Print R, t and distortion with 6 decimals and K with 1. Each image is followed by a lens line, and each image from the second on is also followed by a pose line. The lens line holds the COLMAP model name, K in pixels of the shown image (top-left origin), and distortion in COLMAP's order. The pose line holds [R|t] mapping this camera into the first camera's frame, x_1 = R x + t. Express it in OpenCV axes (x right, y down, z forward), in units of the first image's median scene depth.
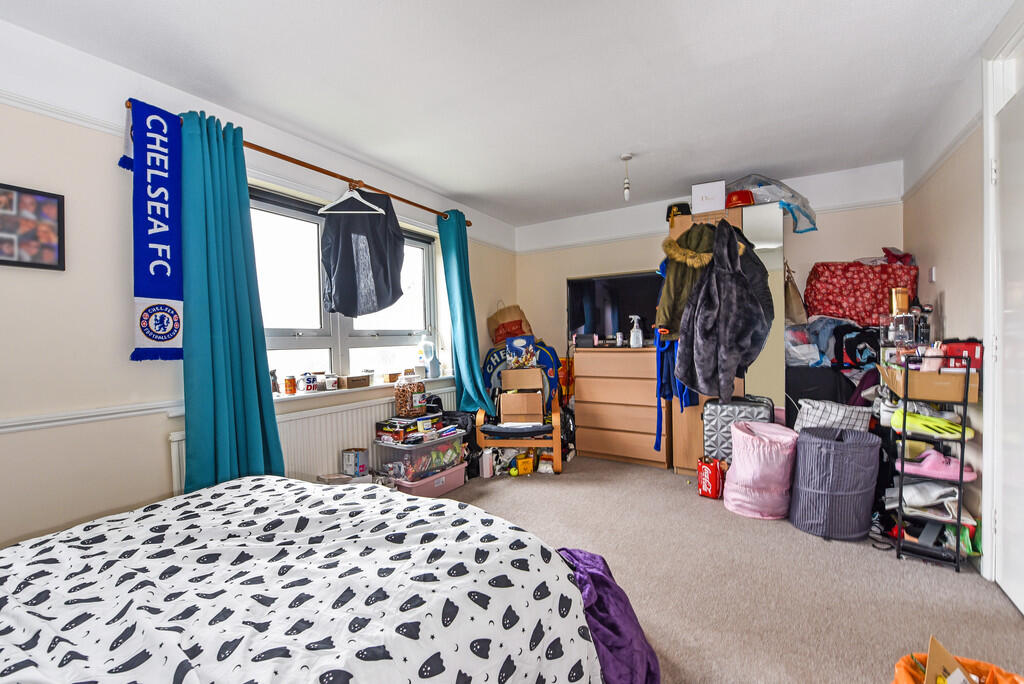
lens RADIAL K [[423.6, 0, 508.8], [0, 423.6, 341.2], [0, 0, 1]] dist [-0.000689, -0.000278]
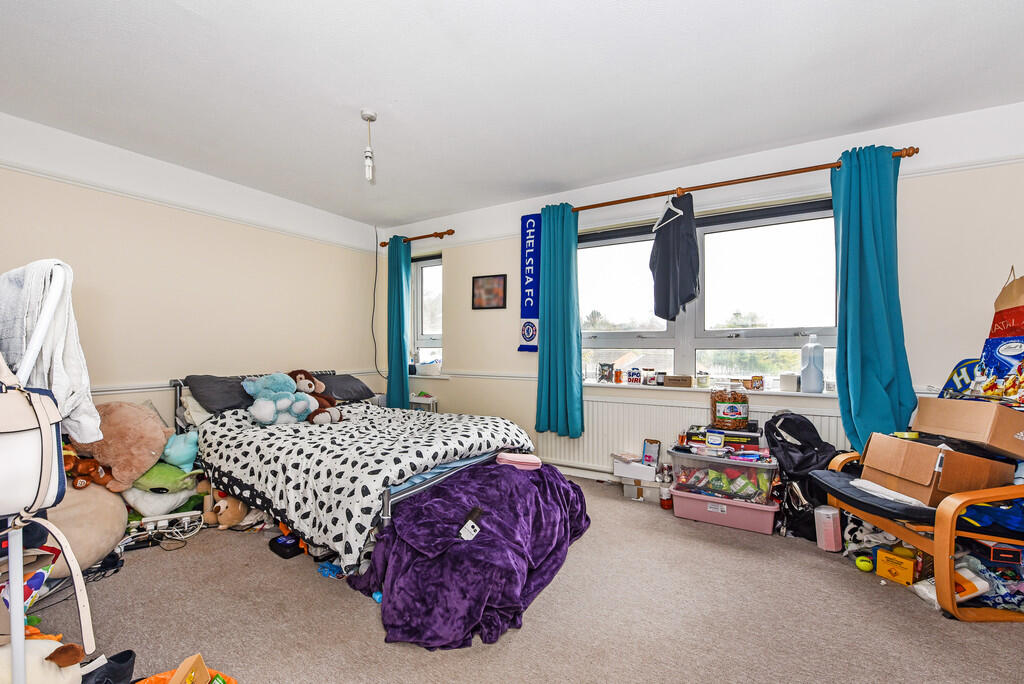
lens RADIAL K [[423.6, 0, 508.8], [0, 423.6, 341.2], [0, 0, 1]] dist [-0.000689, -0.000278]
pose [[0.049602, 0.014208, -0.998668, 1.001703], [-0.000423, 0.999899, 0.014205, -0.026841], [0.998769, -0.000282, 0.049603, 0.799832]]
